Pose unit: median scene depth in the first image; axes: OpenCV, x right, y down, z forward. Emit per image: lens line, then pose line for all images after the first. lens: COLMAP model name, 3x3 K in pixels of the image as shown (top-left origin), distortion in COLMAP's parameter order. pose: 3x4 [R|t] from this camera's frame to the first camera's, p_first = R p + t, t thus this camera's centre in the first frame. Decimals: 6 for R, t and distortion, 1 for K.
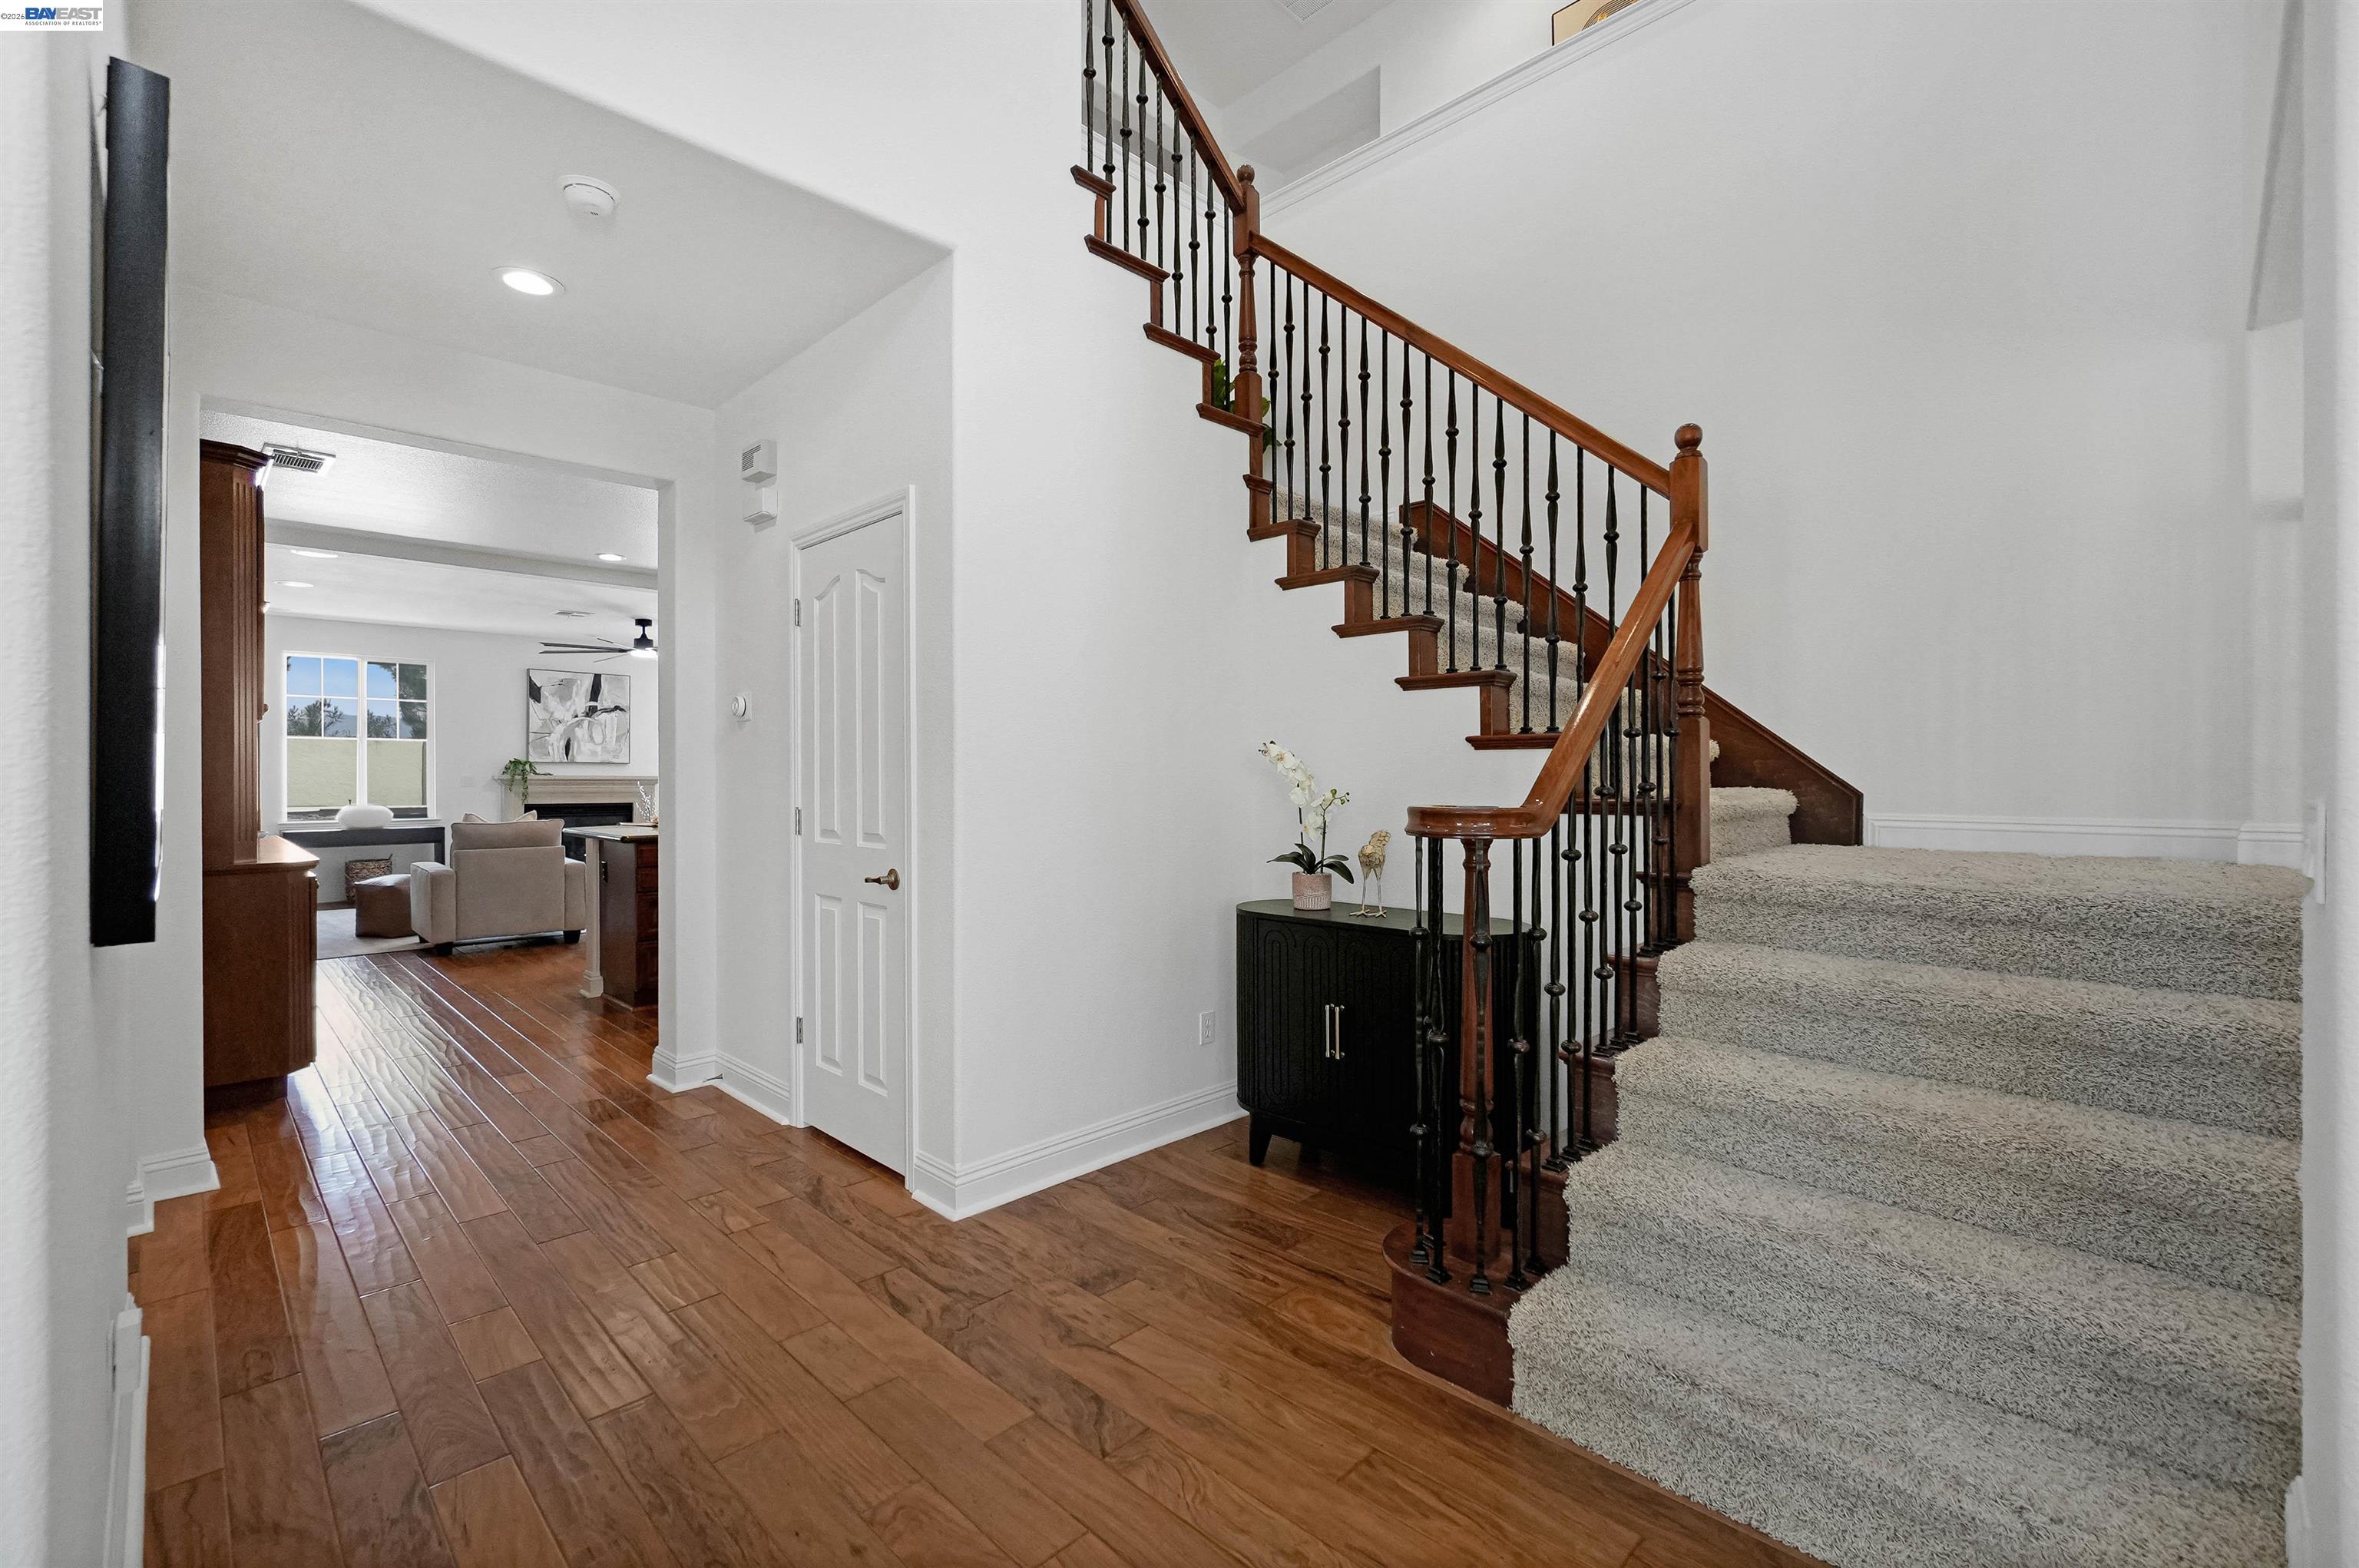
lens RADIAL K [[1018.7, 0, 1181.8], [0, 1018.7, 781.0], [0, 0, 1]] dist [-0.003449, 0.001022]
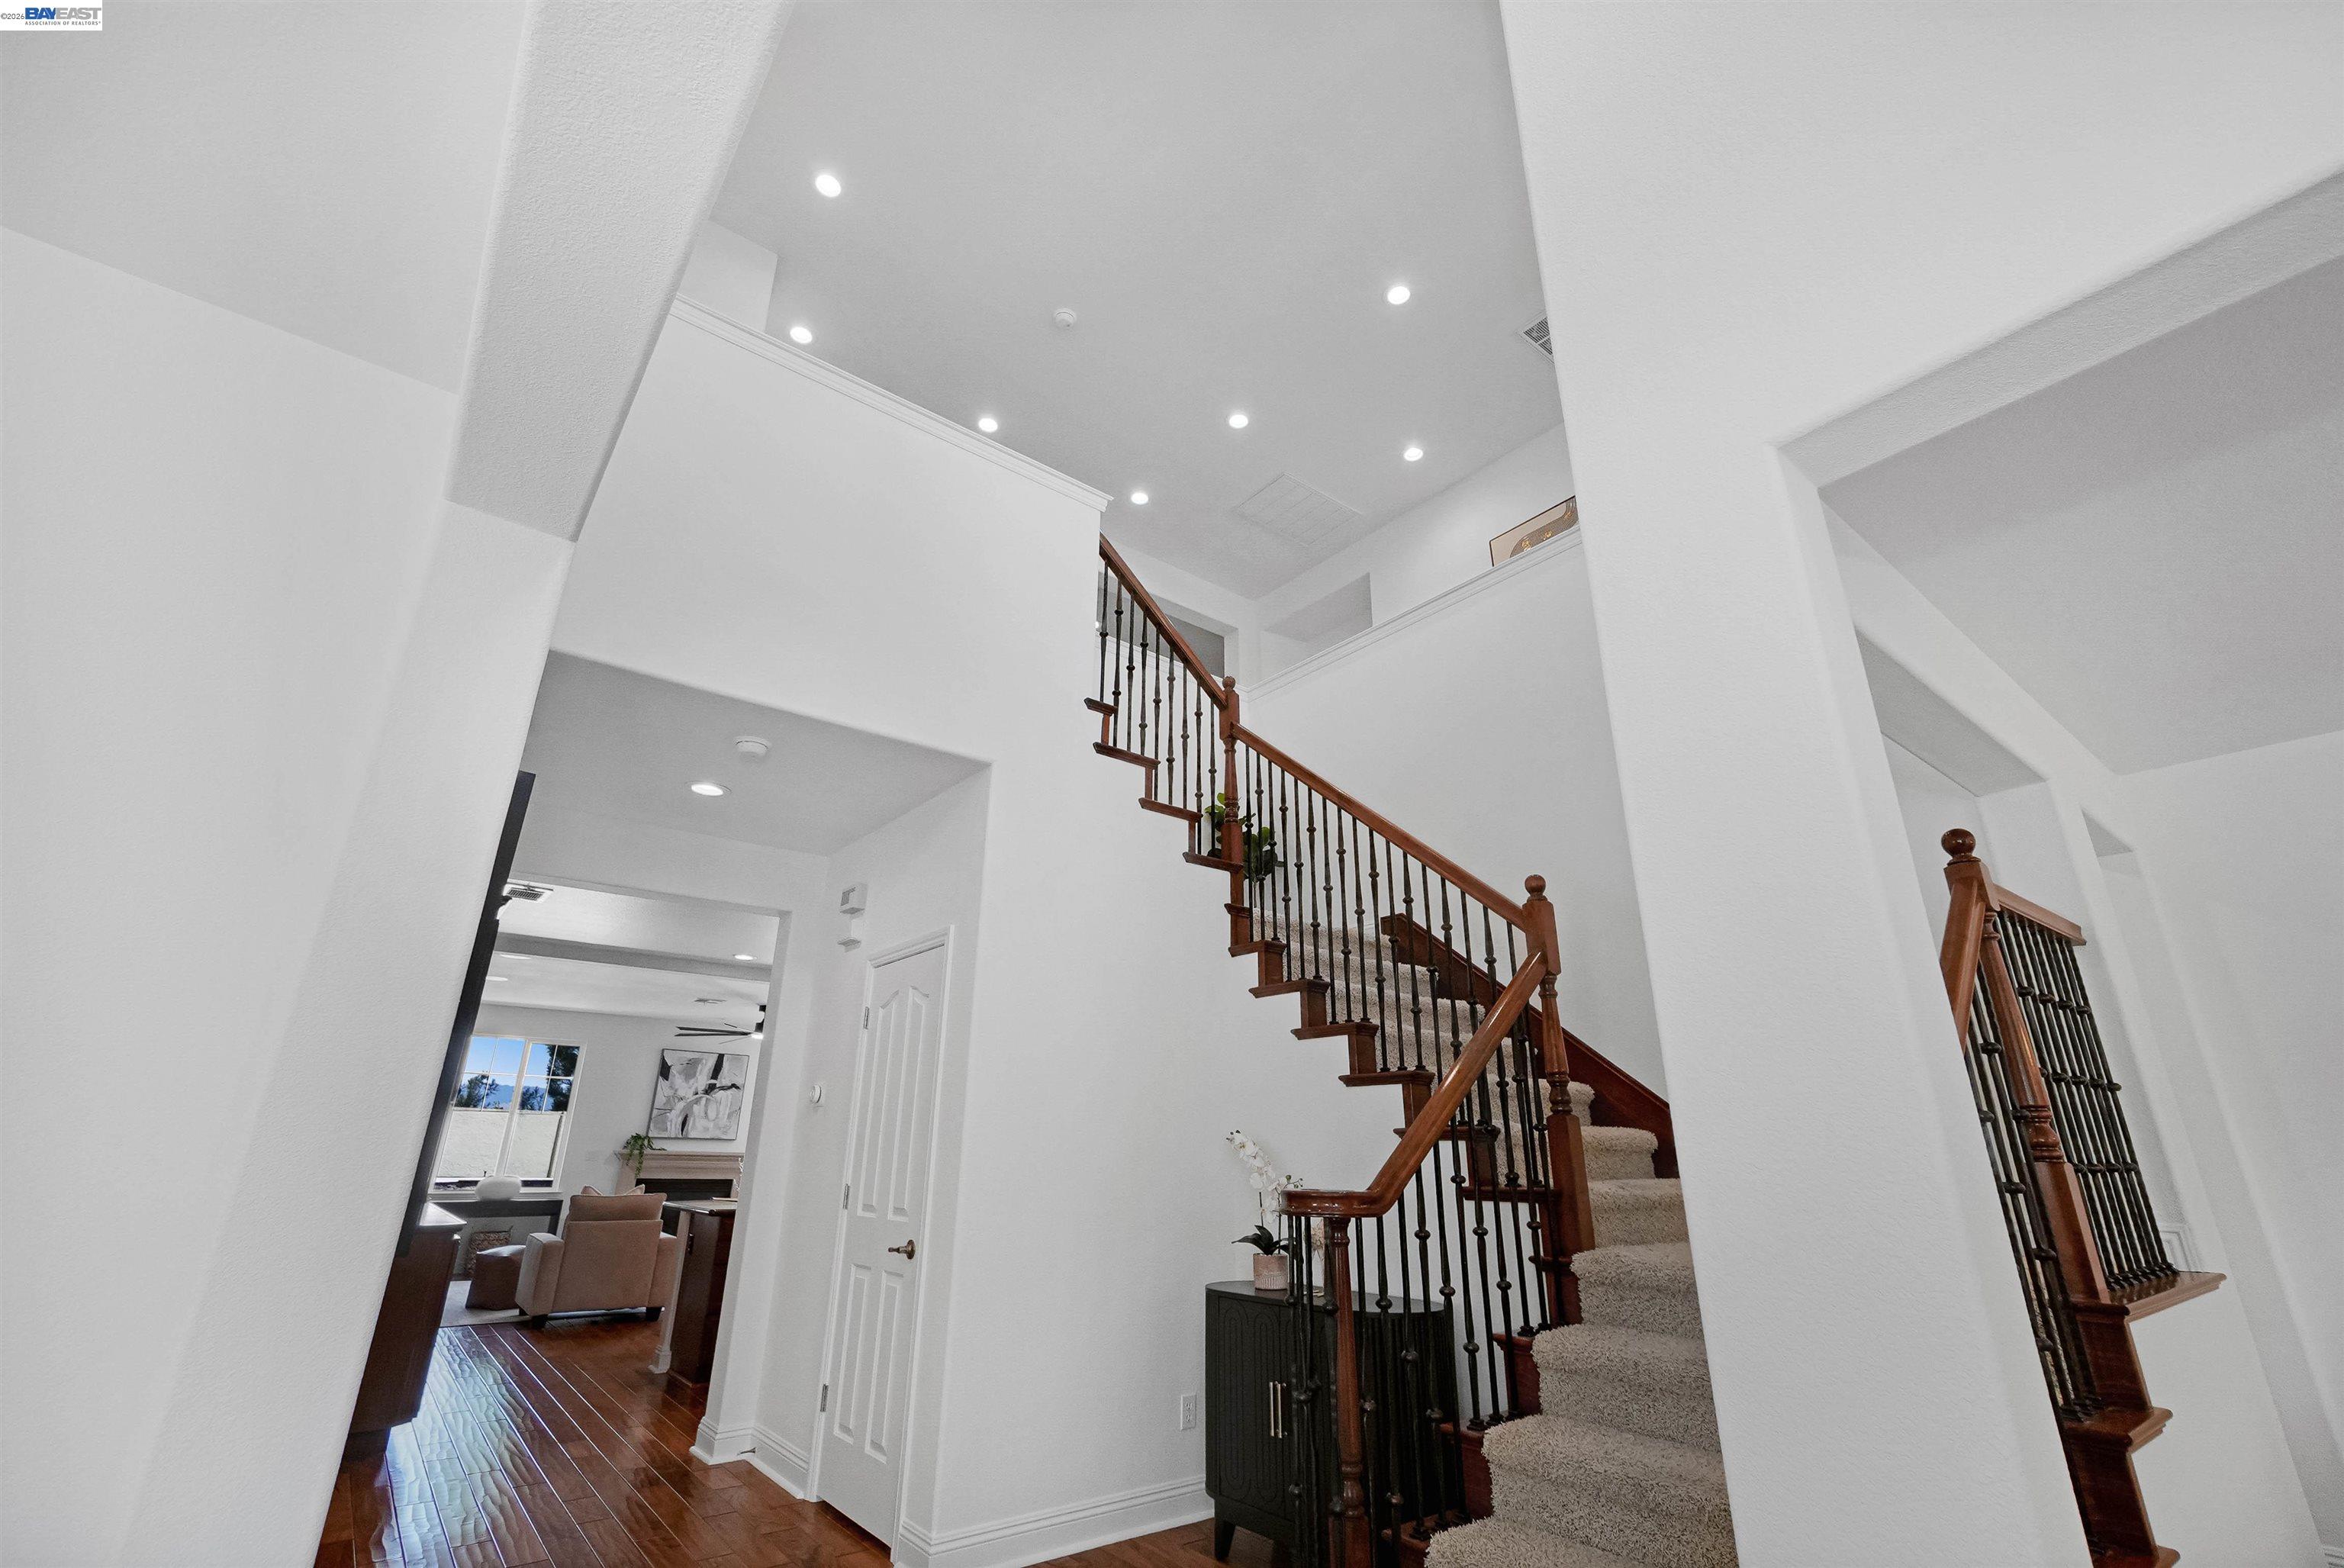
lens RADIAL K [[1013.3, 0, 1173.7], [0, 1013.3, 784.5], [0, 0, 1]] dist [-0.004551, 0.001380]
pose [[0.993181, -0.027341, -0.113334, 0.152852], [-0.014163, 0.936617, -0.350070, -0.002502], [0.115722, 0.349288, 0.929842, -0.226140]]
